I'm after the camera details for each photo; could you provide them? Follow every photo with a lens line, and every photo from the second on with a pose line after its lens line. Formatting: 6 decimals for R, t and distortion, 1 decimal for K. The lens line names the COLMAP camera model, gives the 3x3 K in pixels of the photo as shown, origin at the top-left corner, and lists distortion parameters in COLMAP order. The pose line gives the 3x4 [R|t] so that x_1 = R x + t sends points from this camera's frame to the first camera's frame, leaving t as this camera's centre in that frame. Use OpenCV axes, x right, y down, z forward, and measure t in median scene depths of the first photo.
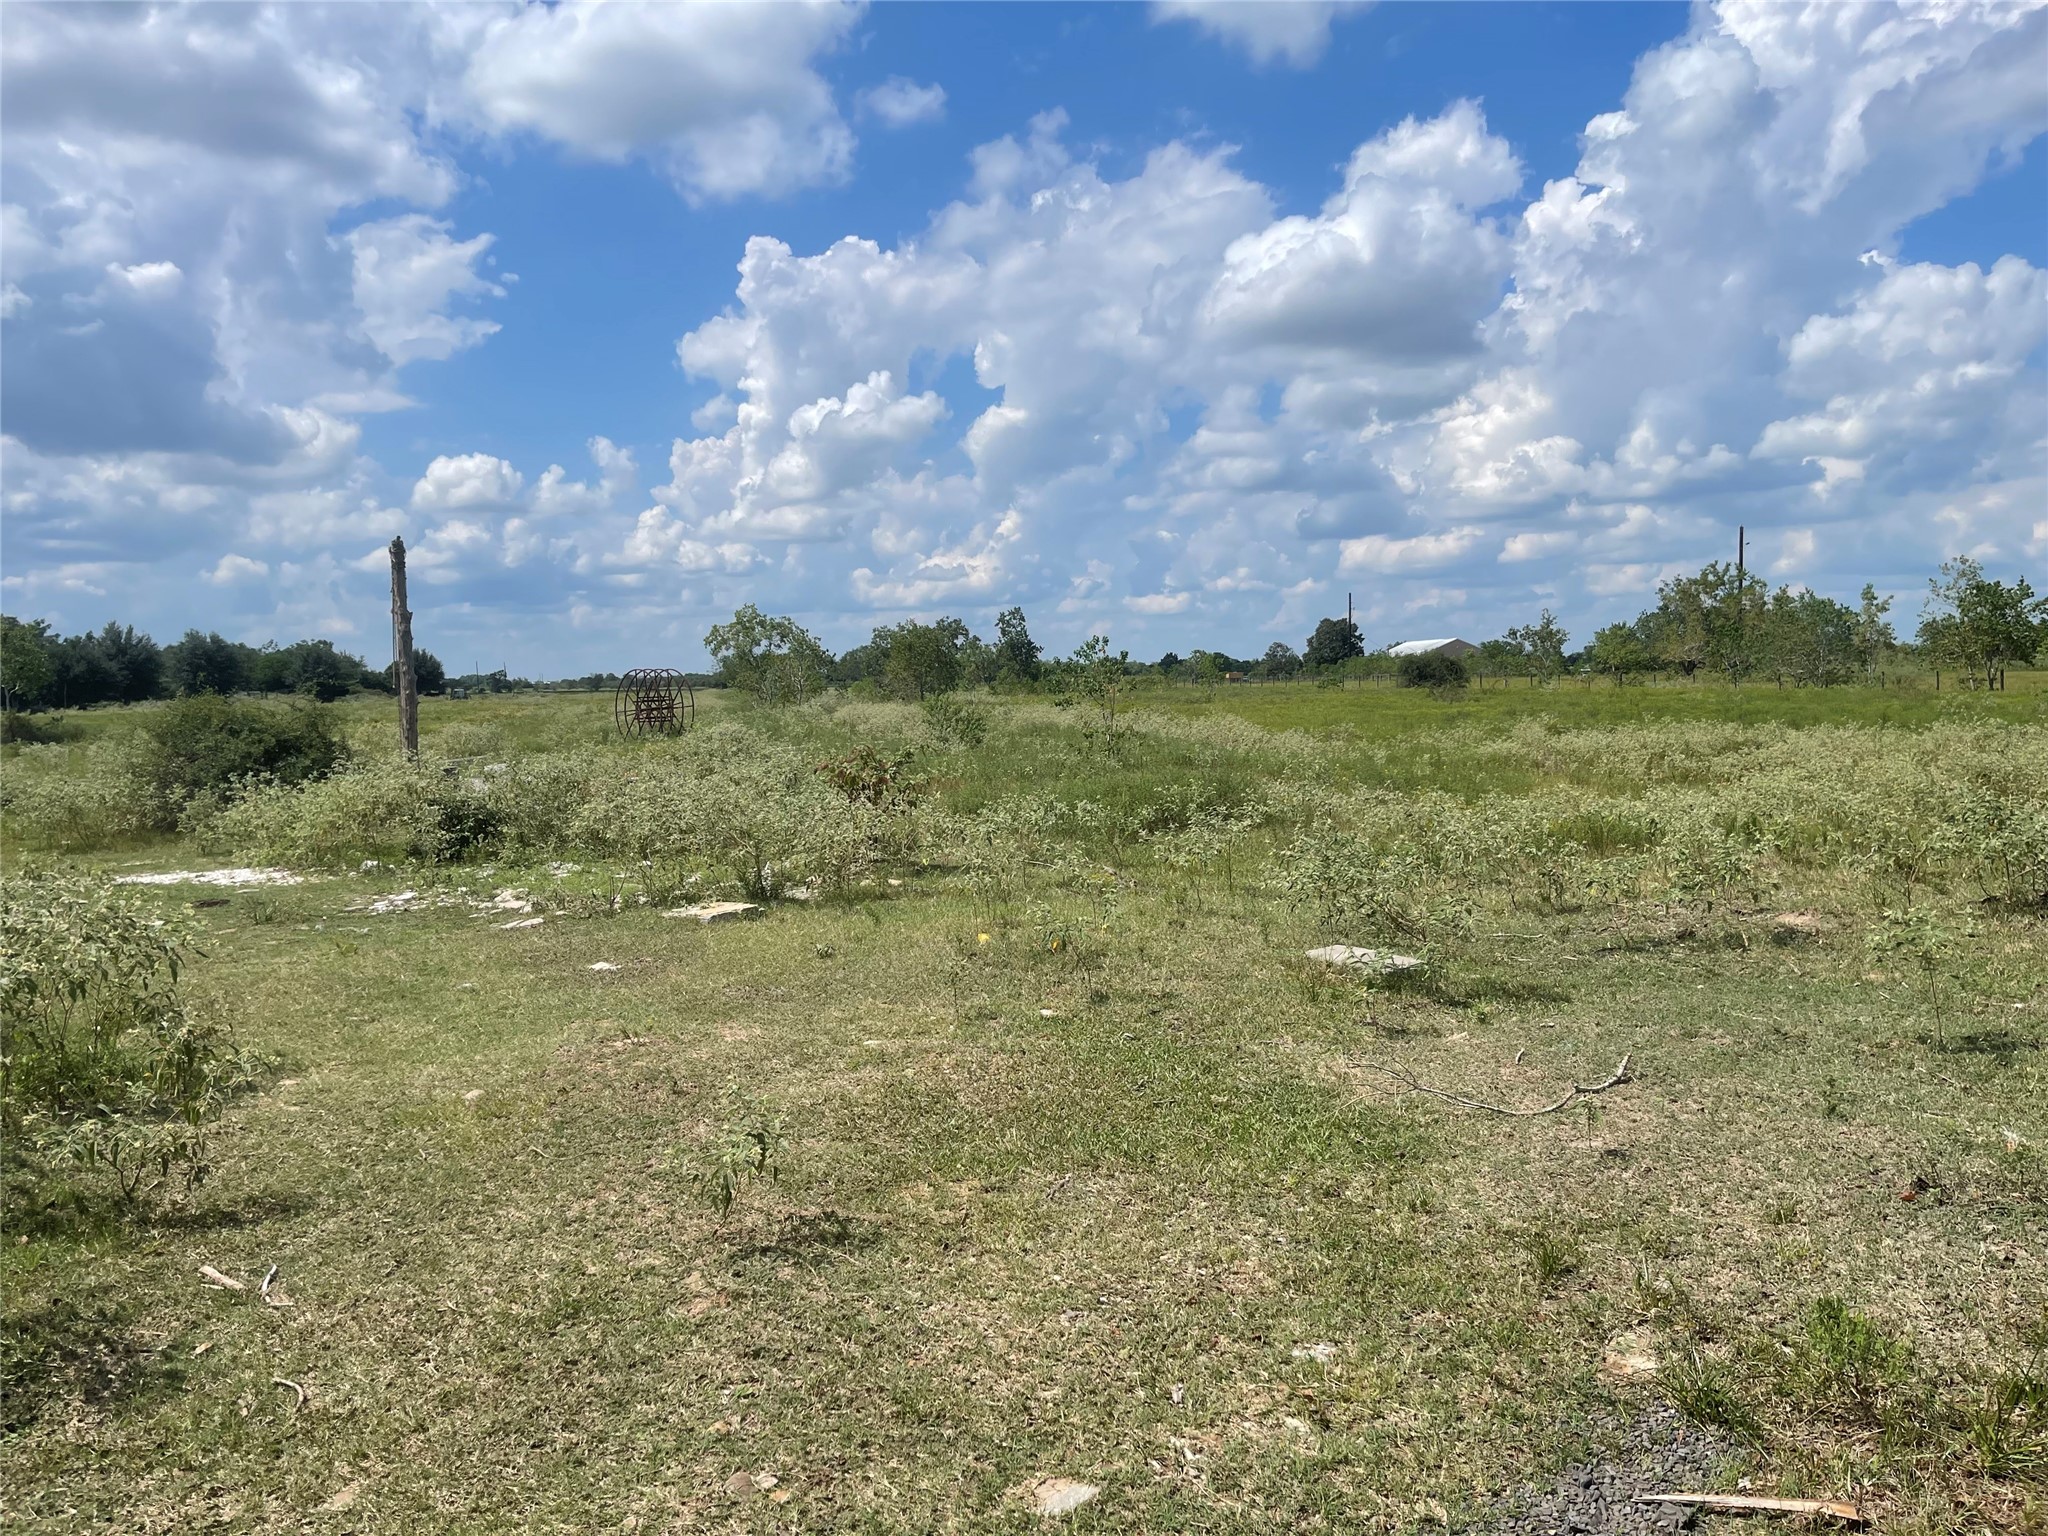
lens RADIAL K [[1542.4, 0, 1011.3], [0, 1542.4, 756.4], [0, 0, 1]] dist [0.073366, -0.102659]
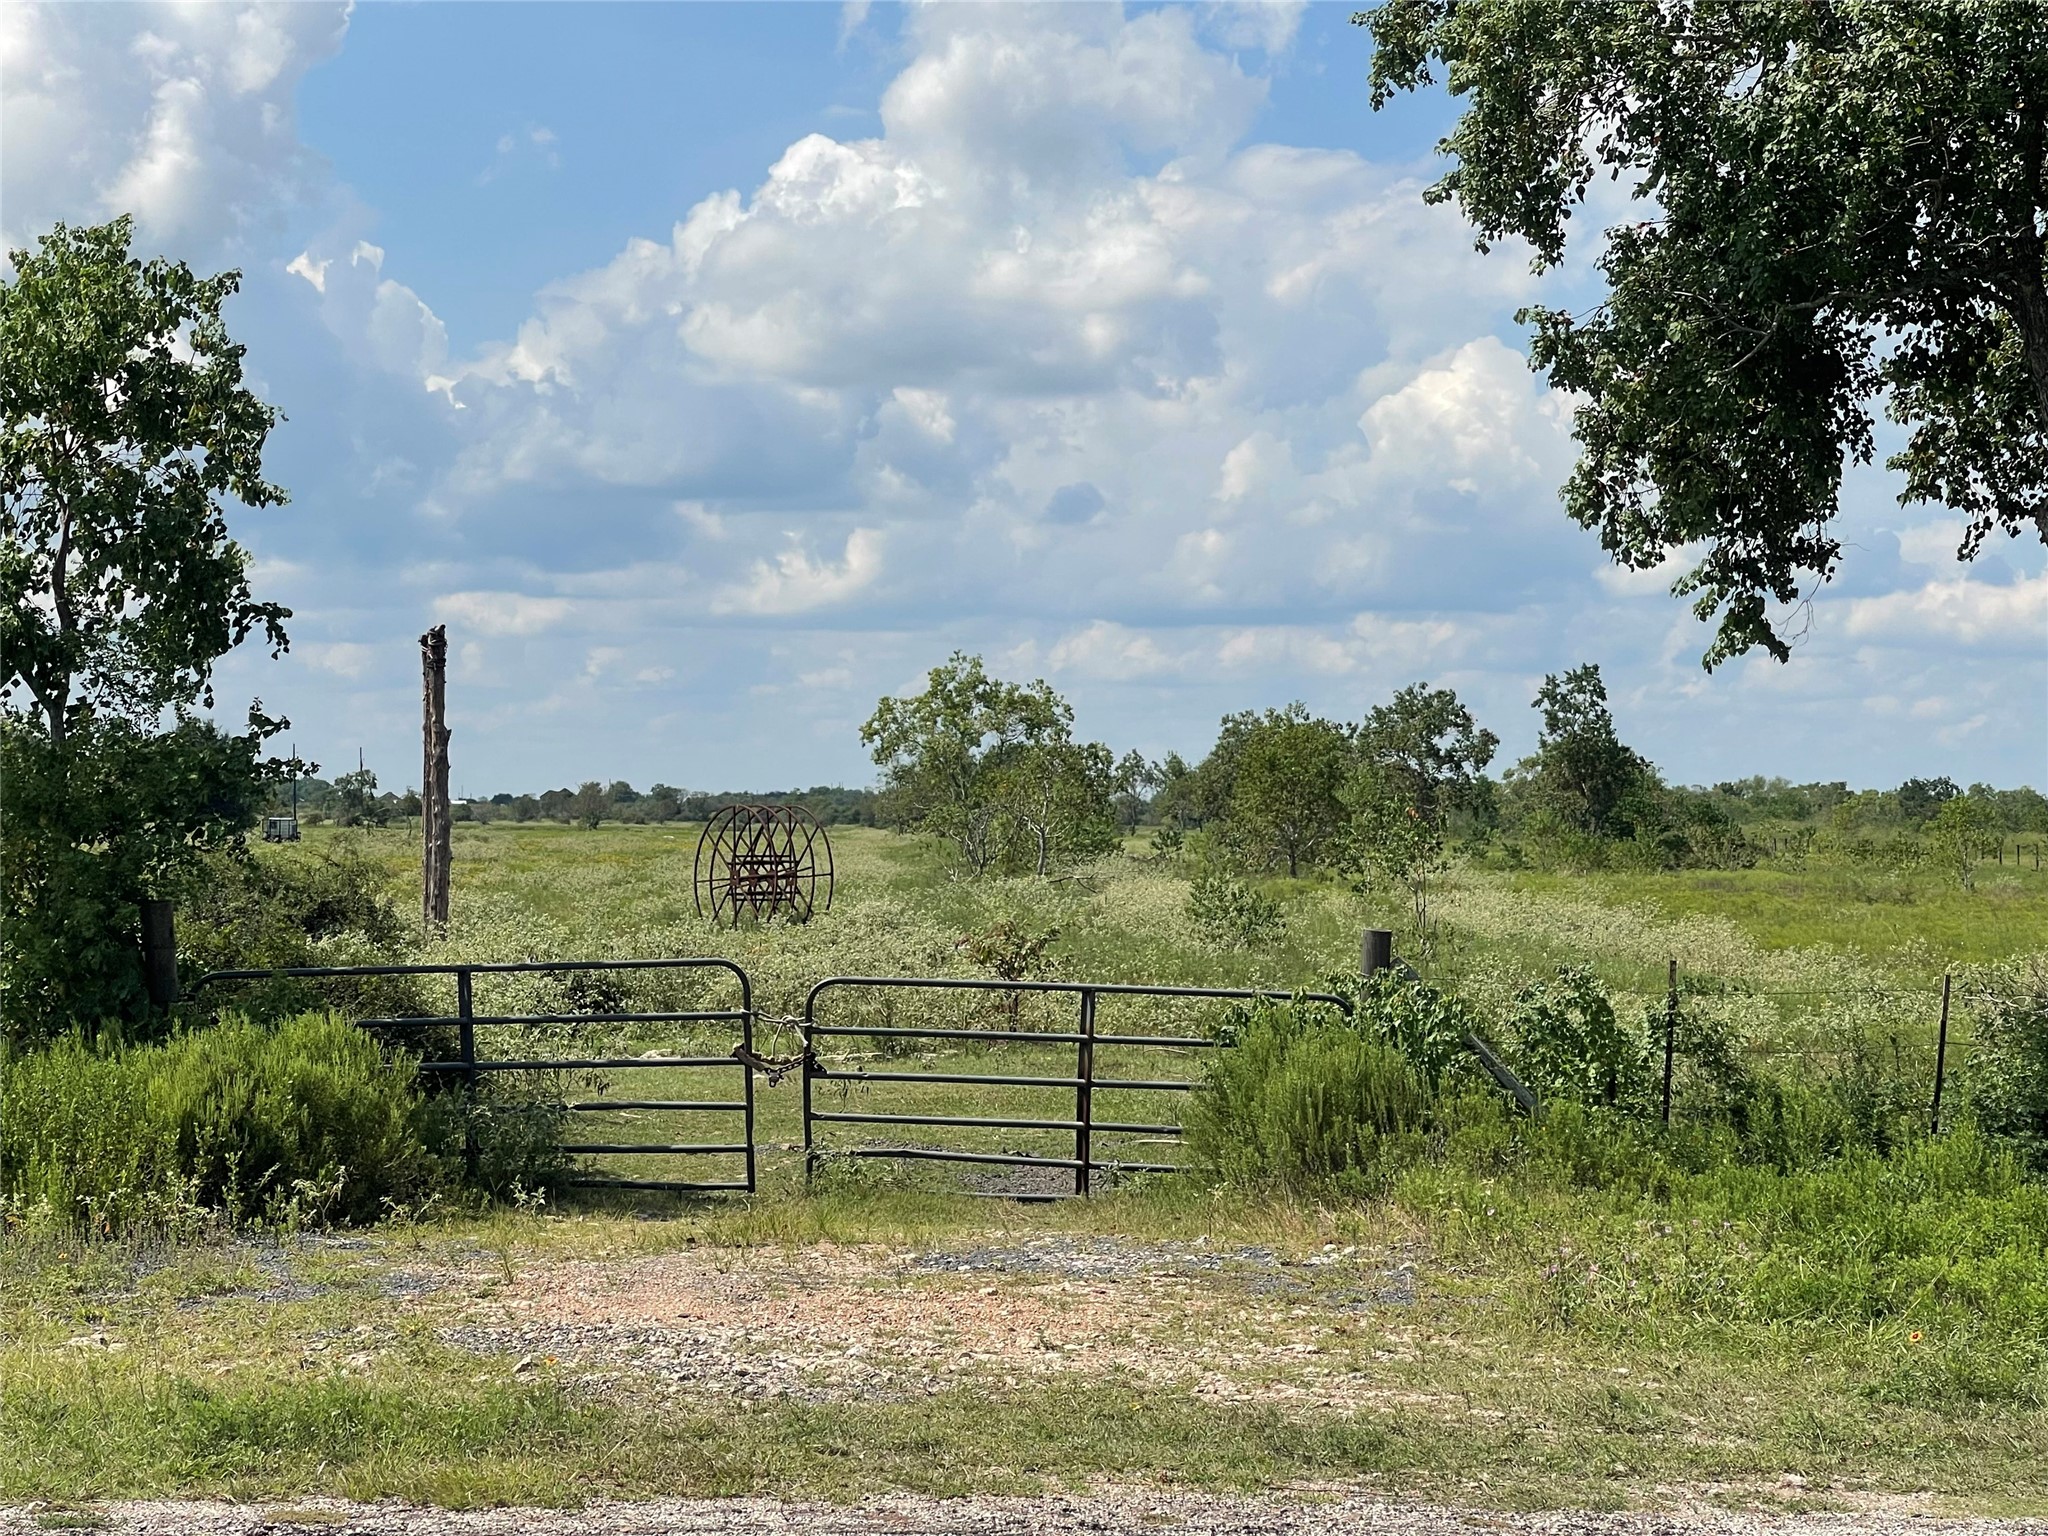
lens RADIAL K [[4250.8, 0, 1014.2], [0, 4250.8, 758.2], [0, 0, 1]] dist [0.204373, 0.000000]
pose [[0.986736, 0.027450, -0.159998, 0.046314], [-0.037581, 0.997452, -0.060640, 0.007327], [0.157926, 0.065849, 0.985253, -0.224791]]
